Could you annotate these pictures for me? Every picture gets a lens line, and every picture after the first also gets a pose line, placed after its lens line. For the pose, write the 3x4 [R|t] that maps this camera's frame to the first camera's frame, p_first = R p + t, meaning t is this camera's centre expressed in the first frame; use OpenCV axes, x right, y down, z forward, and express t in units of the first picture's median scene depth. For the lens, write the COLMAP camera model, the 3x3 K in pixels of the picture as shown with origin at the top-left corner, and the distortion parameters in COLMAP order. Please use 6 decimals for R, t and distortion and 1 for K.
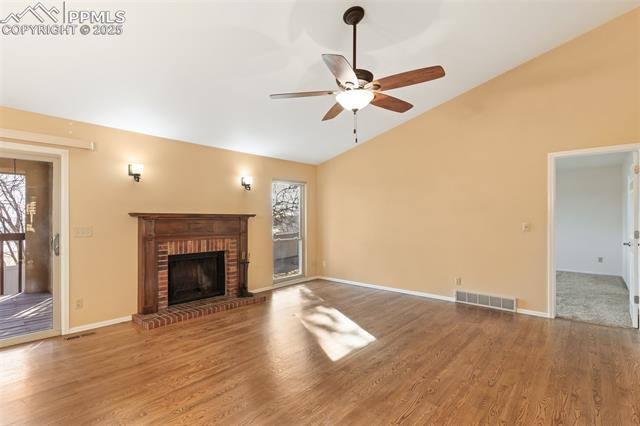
lens RADIAL K [[311.4, 0, 318.8], [0, 311.4, 217.3], [0, 0, 1]] dist [0.001320, -0.000929]
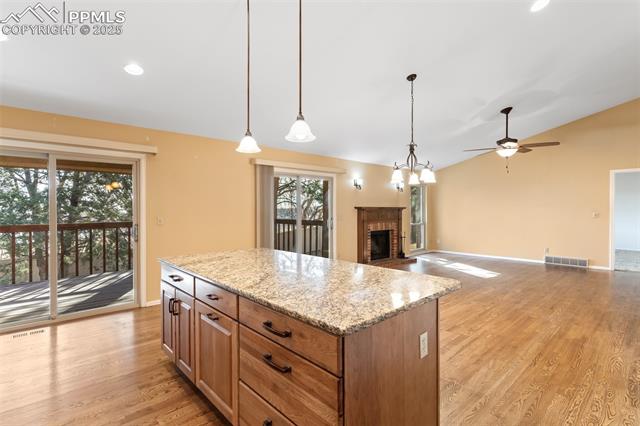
lens RADIAL K [[321.1, 0, 313.6], [0, 321.1, 208.9], [0, 0, 1]] dist [-0.010943, 0.003938]
pose [[0.994318, 0.000716, -0.106448, -0.569270], [0.000072, 0.999973, 0.007400, -0.013839], [0.106450, -0.007365, 0.994291, -0.746667]]
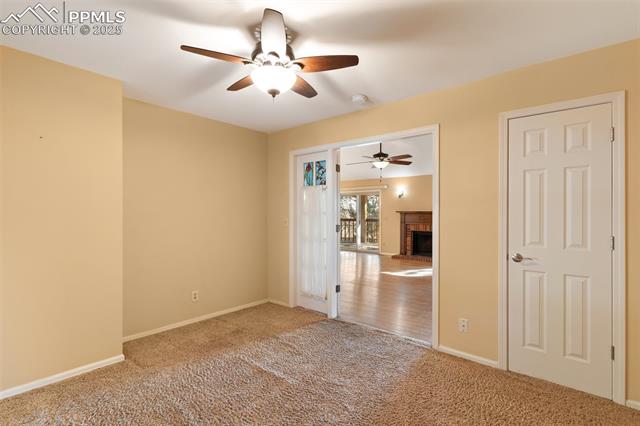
lens RADIAL K [[311.4, 0, 318.8], [0, 311.4, 213.0], [0, 0, 1]] dist [0.001320, -0.000929]
pose [[0.018364, -0.001060, -0.999831, 1.564816], [-0.001125, 0.999999, -0.001081, 0.001897], [0.999831, 0.001145, 0.018362, 0.295668]]
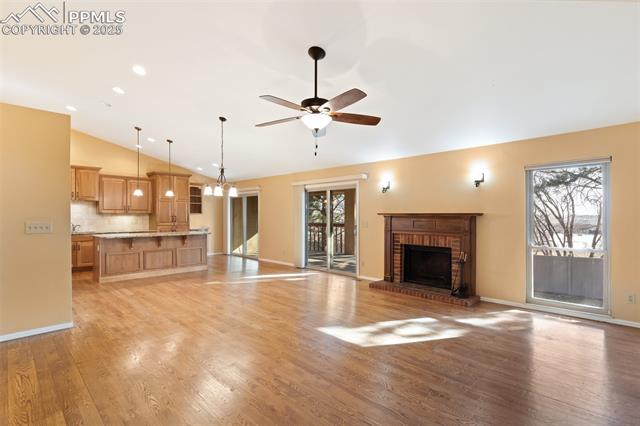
lens RADIAL K [[311.4, 0, 321.1], [0, 311.4, 217.0], [0, 0, 1]] dist [0.001320, -0.000929]
pose [[-0.046578, 0.004064, -0.998906, 0.837246], [0.001783, 0.999990, 0.003986, -0.002257], [0.998913, -0.001595, -0.046585, 0.668891]]
